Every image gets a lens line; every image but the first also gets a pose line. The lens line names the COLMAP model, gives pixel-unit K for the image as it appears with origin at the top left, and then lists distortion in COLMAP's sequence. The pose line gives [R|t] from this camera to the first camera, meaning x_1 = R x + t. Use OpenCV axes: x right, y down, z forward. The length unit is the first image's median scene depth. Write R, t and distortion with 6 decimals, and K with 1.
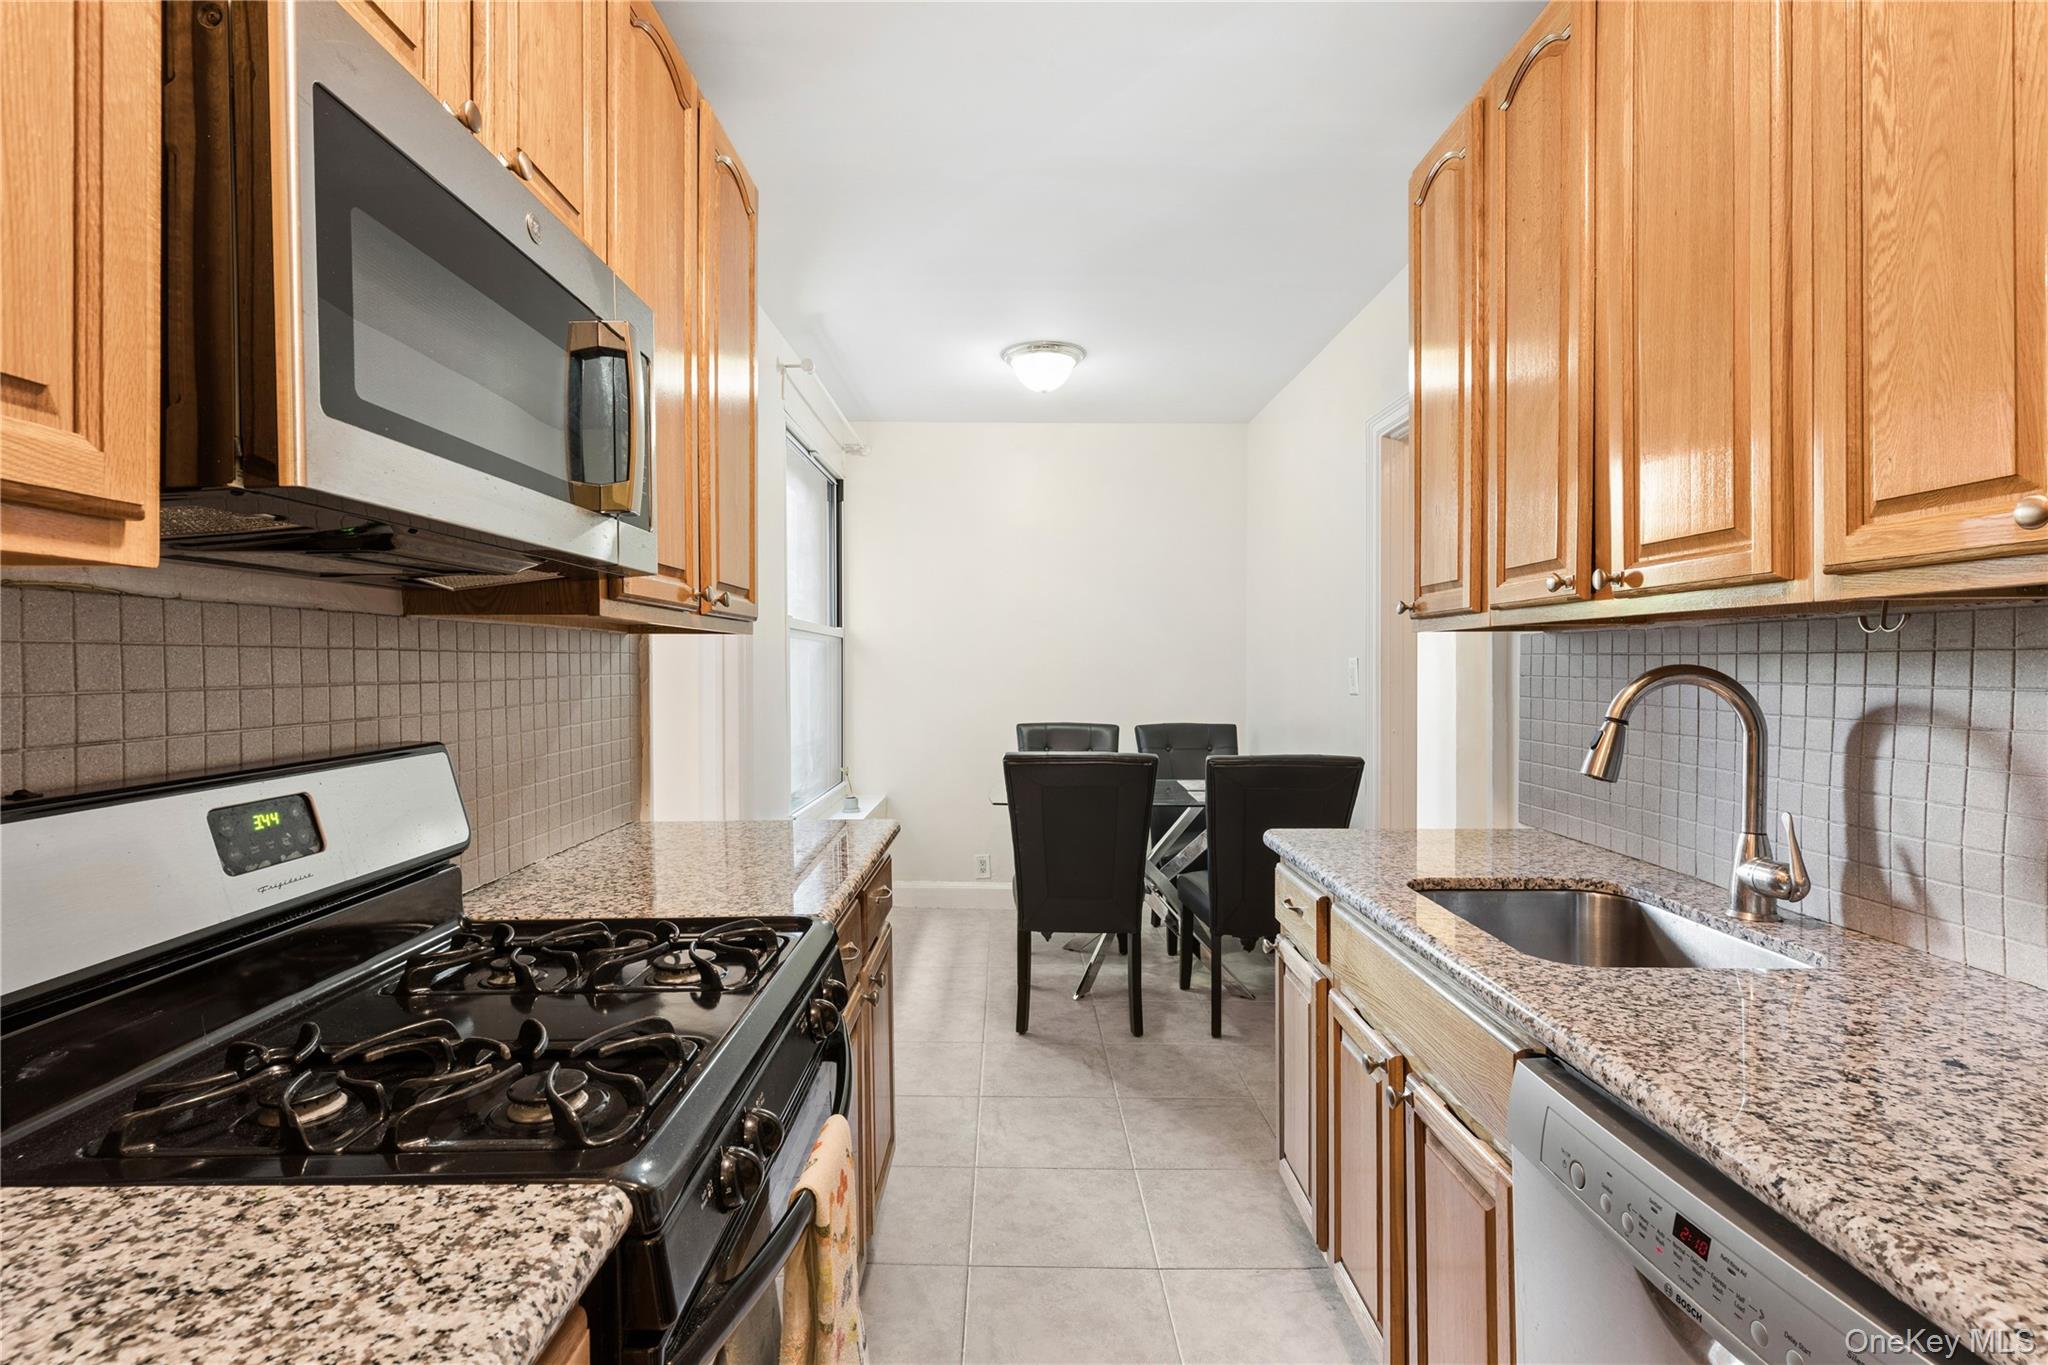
lens RADIAL K [[954.7, 0, 1023.6], [0, 954.7, 674.6], [0, 0, 1]] dist [-0.003835, -0.000612]
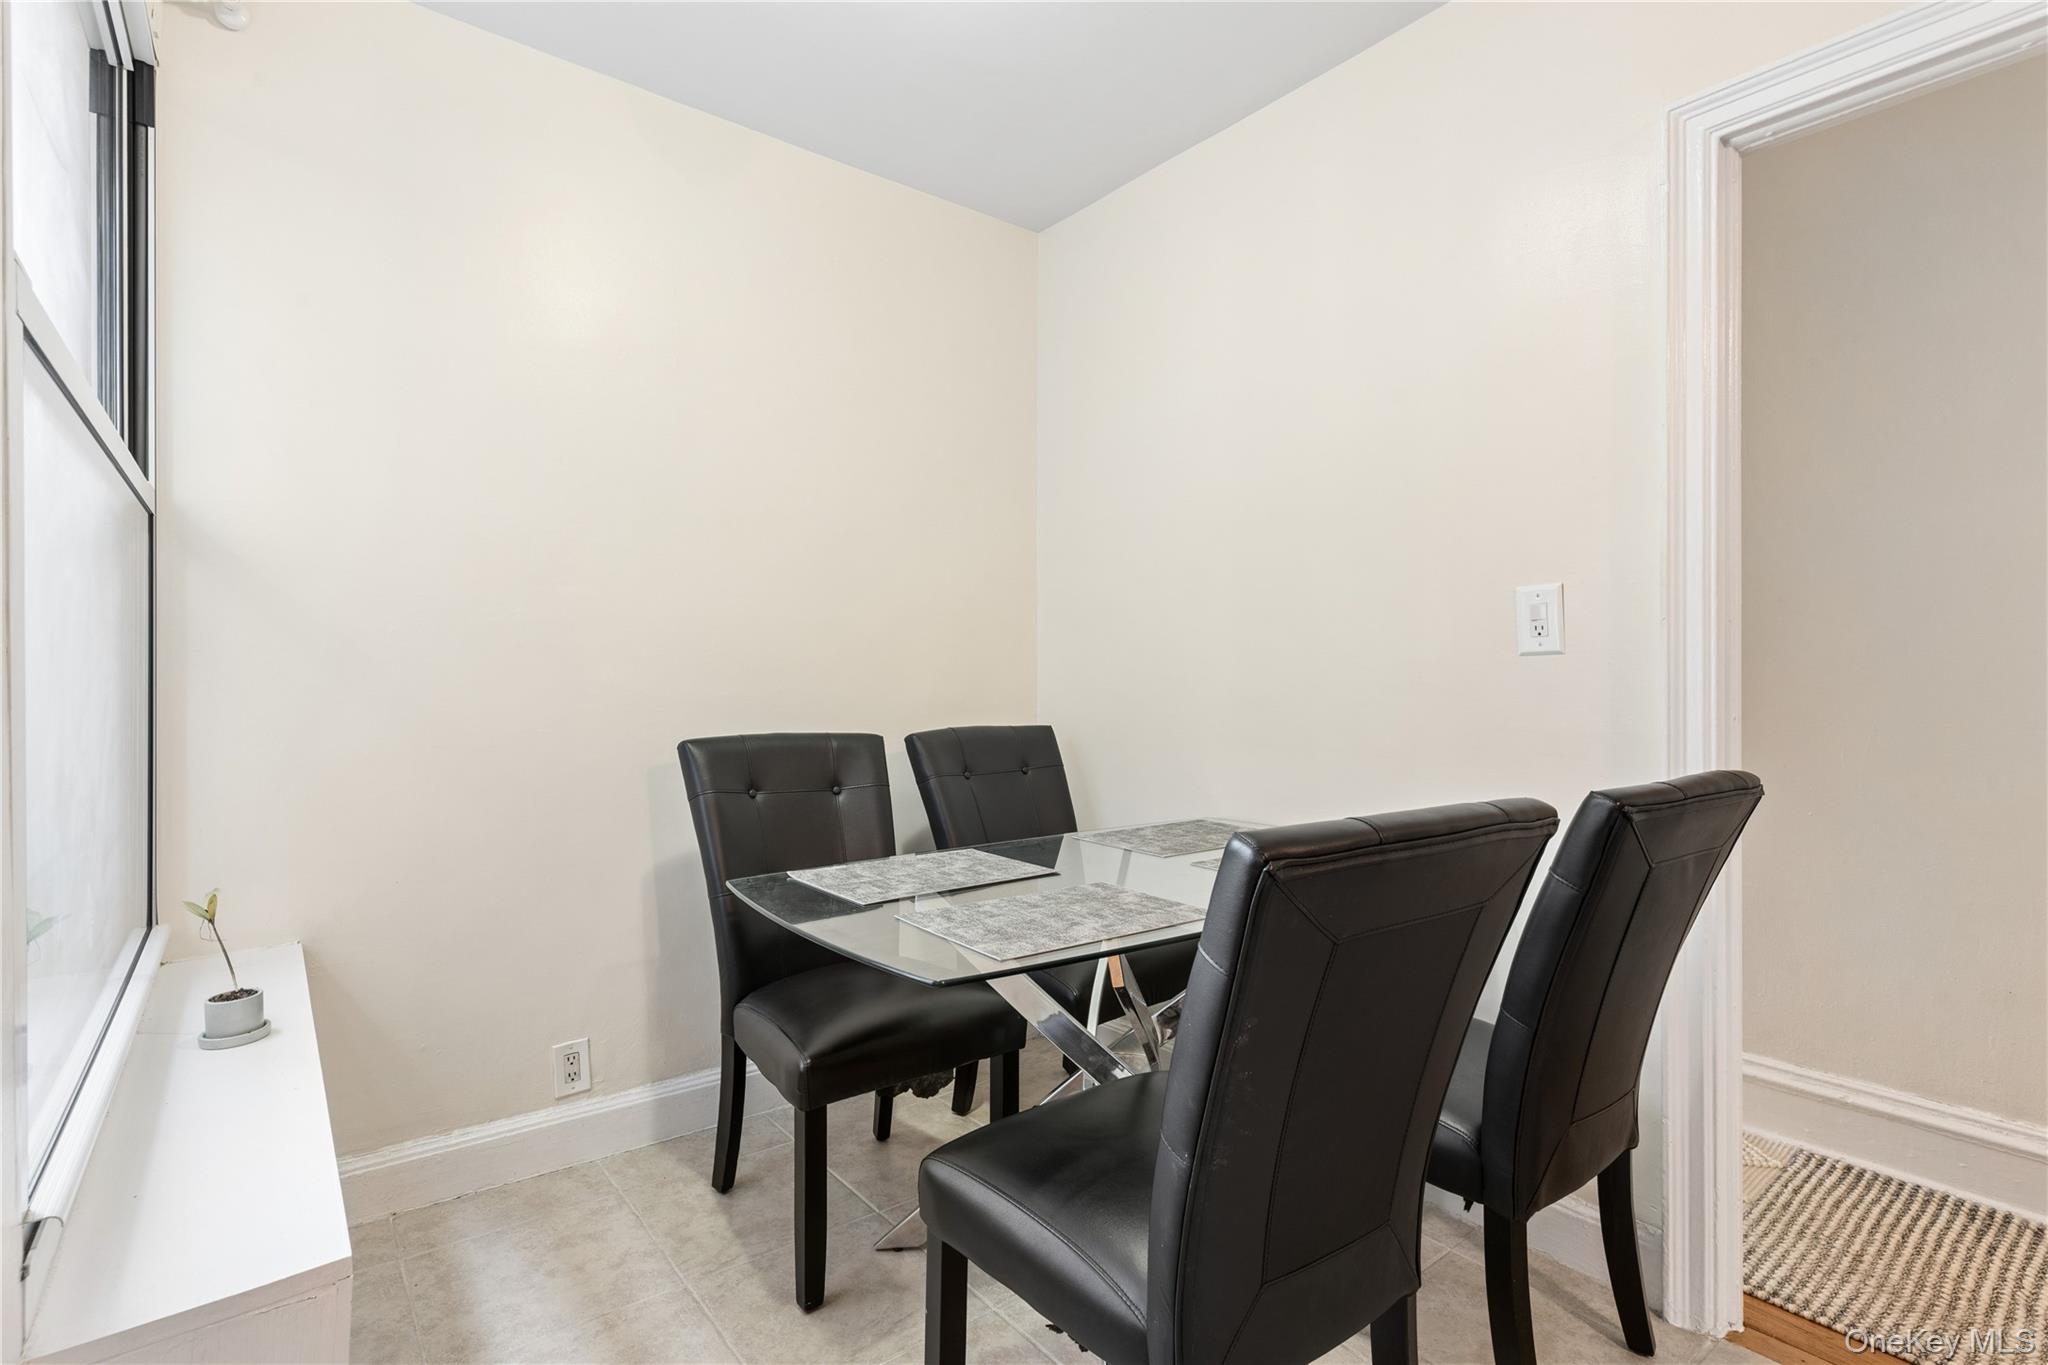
lens RADIAL K [[954.7, 0, 1023.2], [0, 954.7, 684.9], [0, 0, 1]] dist [-0.003835, -0.000612]
pose [[0.792735, 0.004963, 0.609547, -0.146825], [0.003336, 0.999917, -0.012480, 0.031131], [-0.609558, 0.011927, 0.792652, 0.523418]]
